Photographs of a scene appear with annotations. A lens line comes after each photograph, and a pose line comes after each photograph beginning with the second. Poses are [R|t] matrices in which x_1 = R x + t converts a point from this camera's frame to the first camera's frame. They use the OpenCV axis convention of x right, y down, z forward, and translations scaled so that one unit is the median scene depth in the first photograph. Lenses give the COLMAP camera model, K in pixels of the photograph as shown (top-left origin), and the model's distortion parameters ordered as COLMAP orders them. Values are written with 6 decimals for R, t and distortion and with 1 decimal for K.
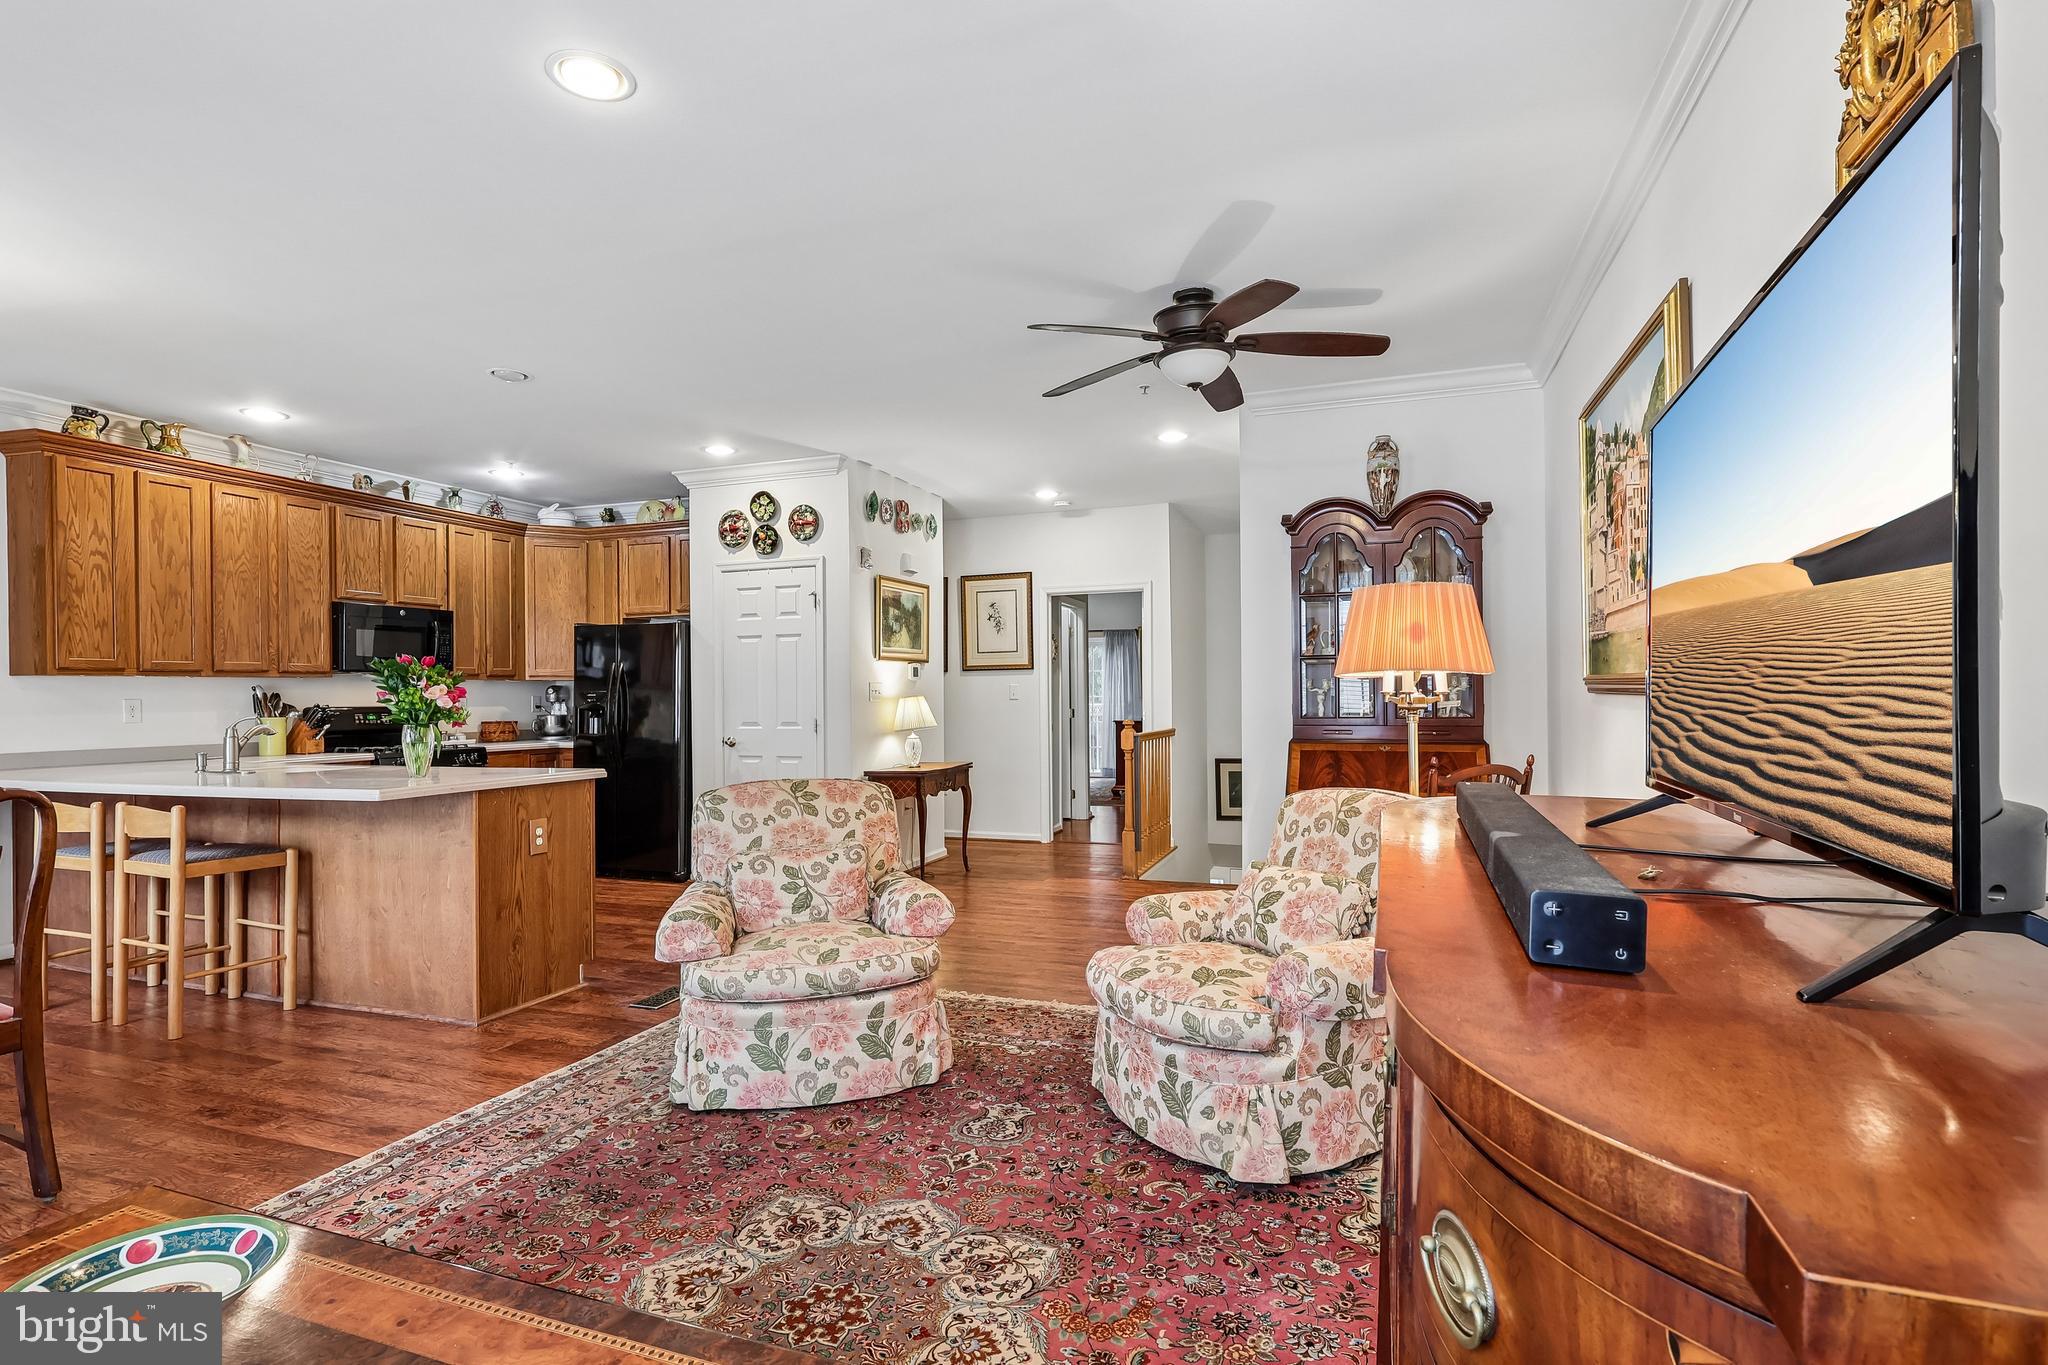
lens RADIAL K [[976.1, 0, 1013.0], [0, 976.1, 696.5], [0, 0, 1]] dist [0.004251, -0.002635]
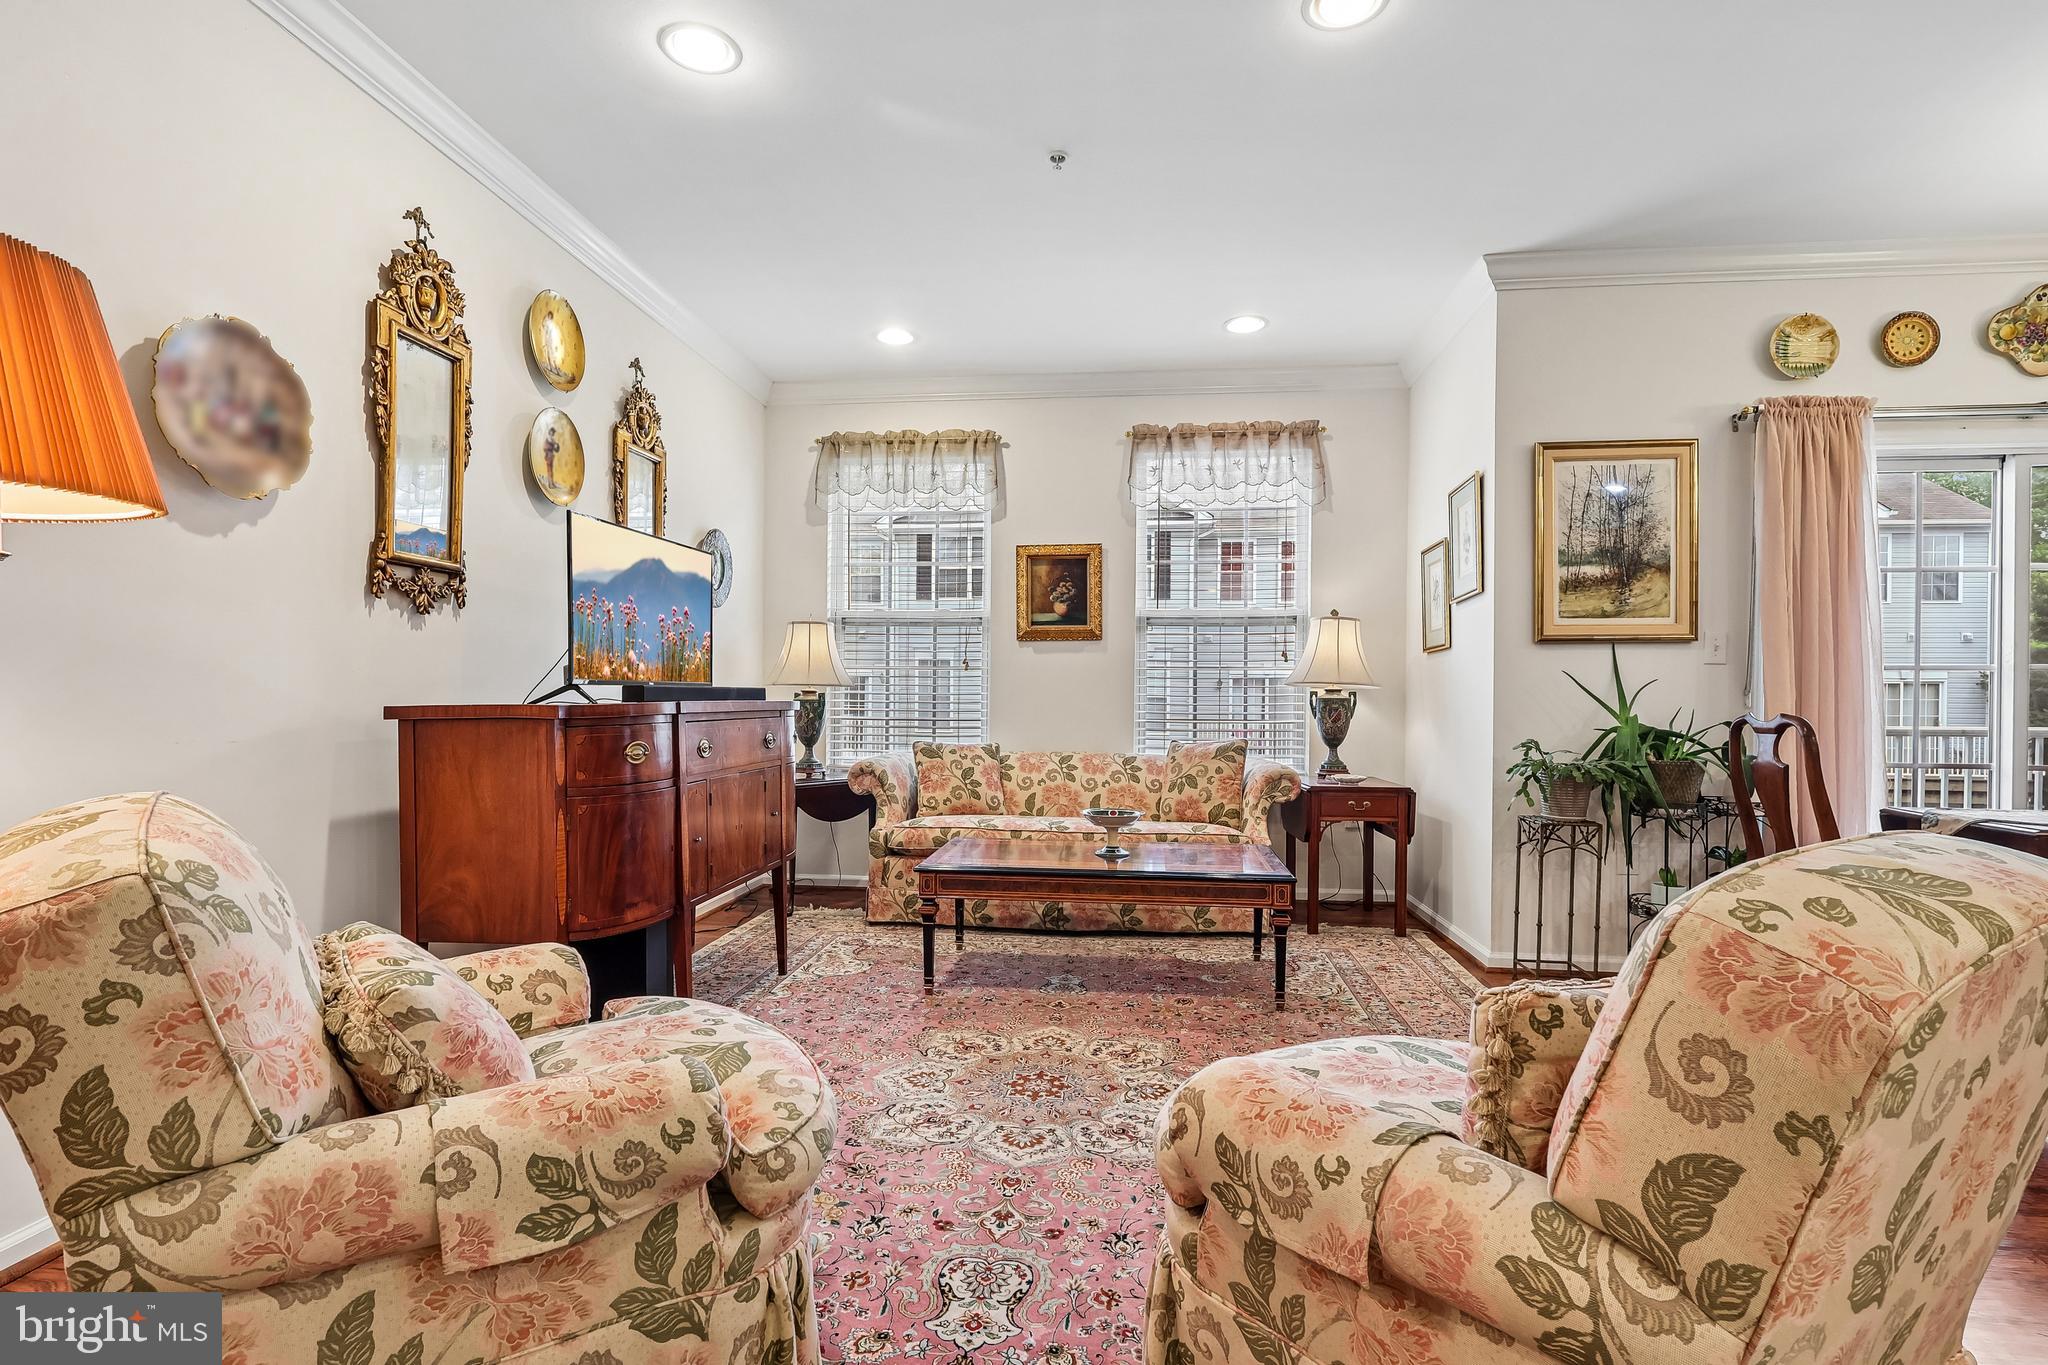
lens RADIAL K [[976.1, 0, 1013.3], [0, 976.1, 708.8], [0, 0, 1]] dist [0.004251, -0.002635]
pose [[-0.973513, 0.003926, -0.228599, 0.050069], [-0.000815, 0.999787, 0.020643, 0.027048], [0.228631, 0.020283, -0.973302, 0.766176]]
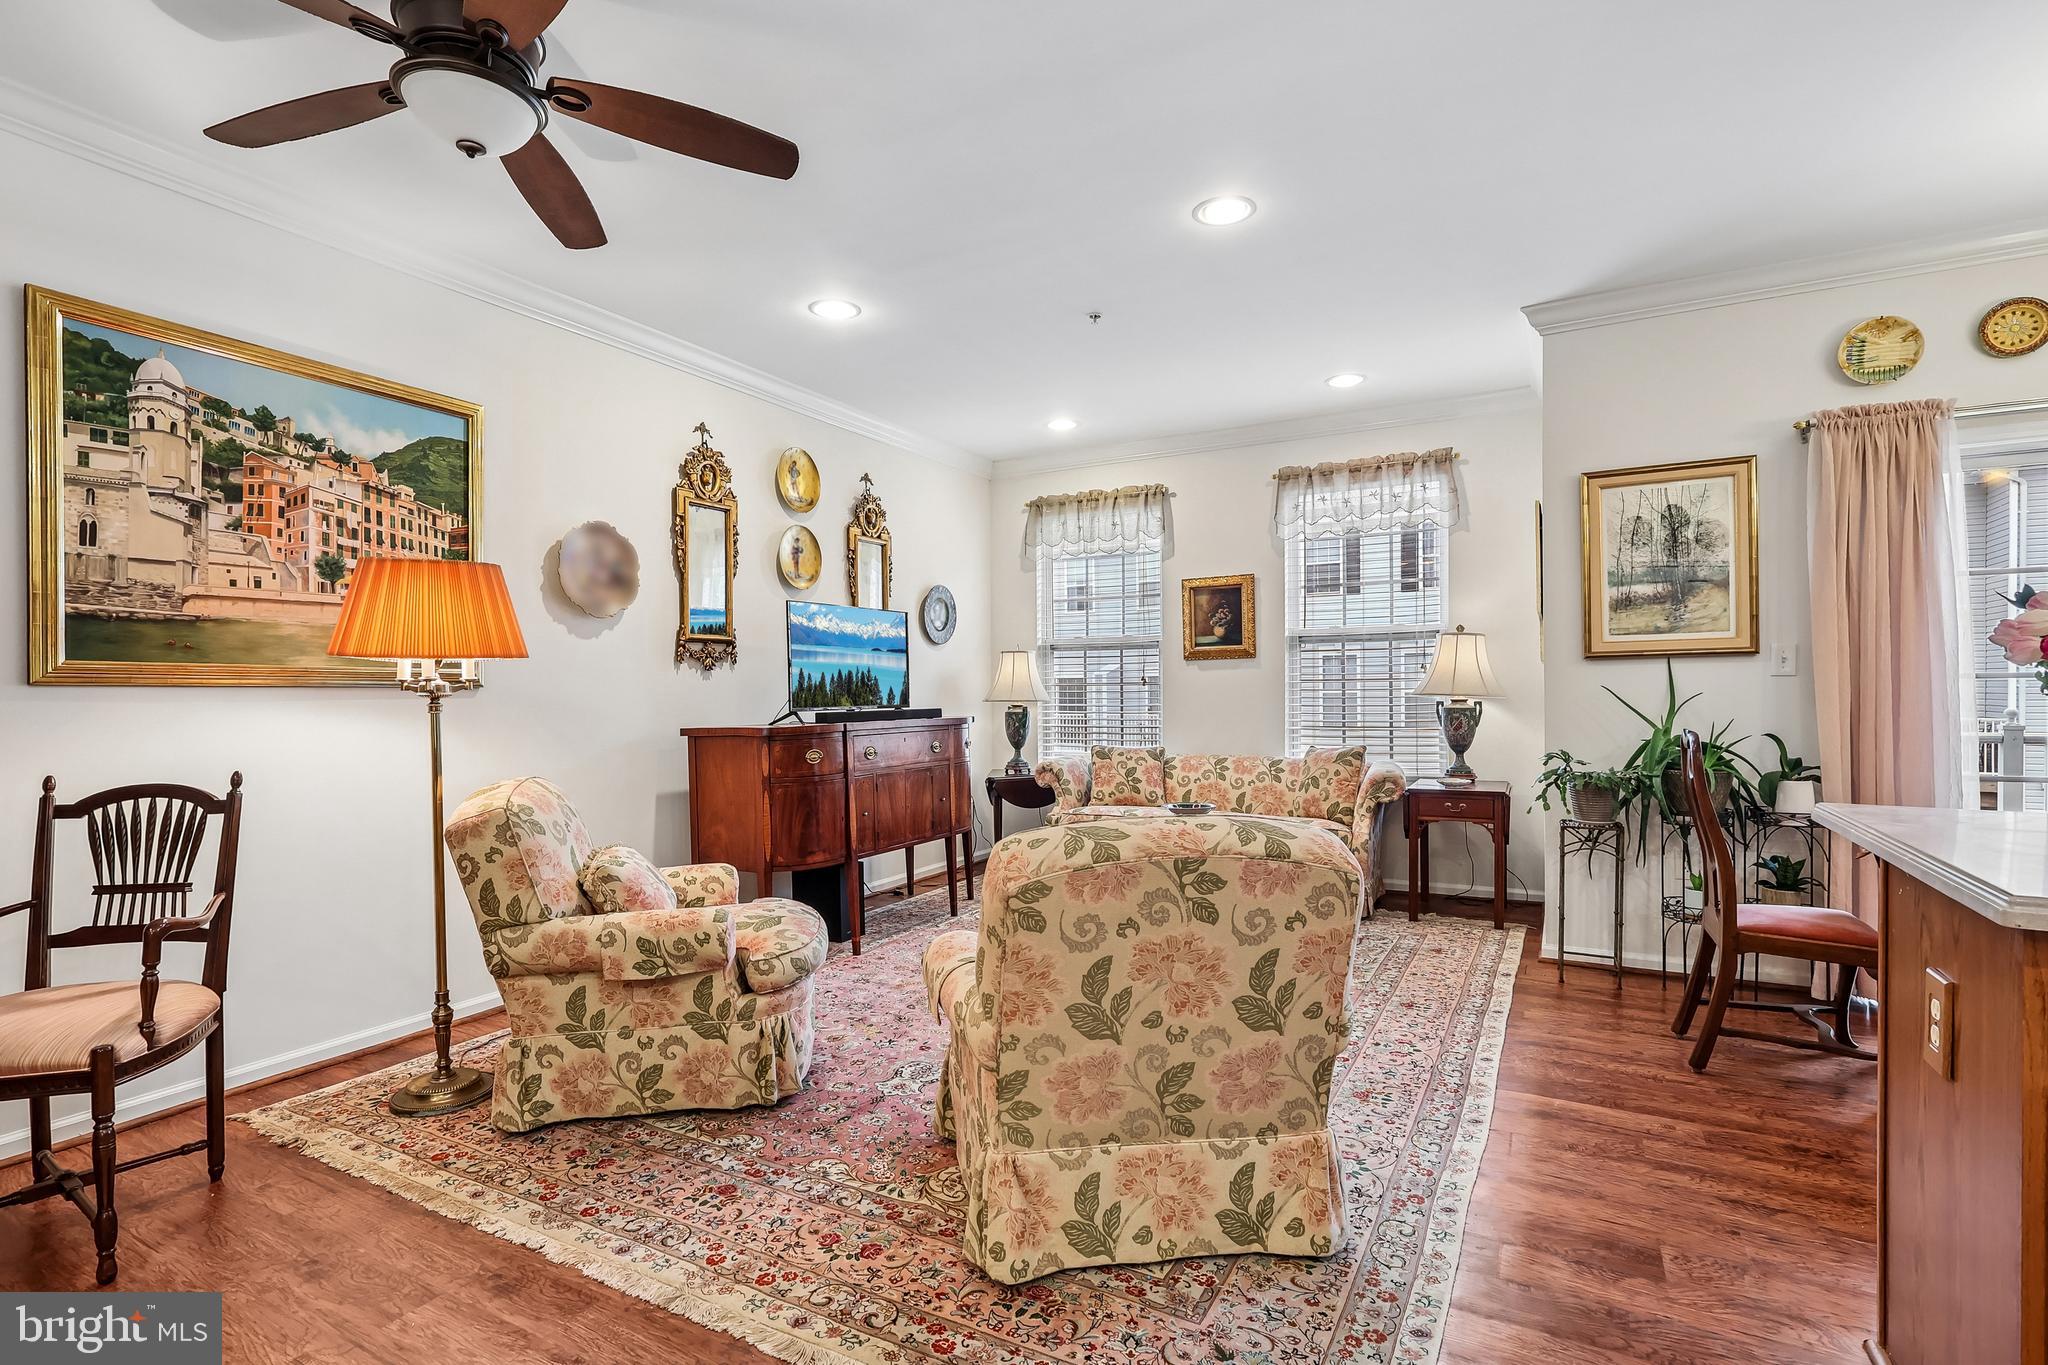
lens RADIAL K [[976.1, 0, 1005.9], [0, 976.1, 714.8], [0, 0, 1]] dist [0.004251, -0.002635]
pose [[-0.986563, 0.014598, 0.162728, -0.142912], [0.019420, 0.999417, 0.028082, 0.008360], [-0.162223, 0.030865, -0.986271, 0.970719]]
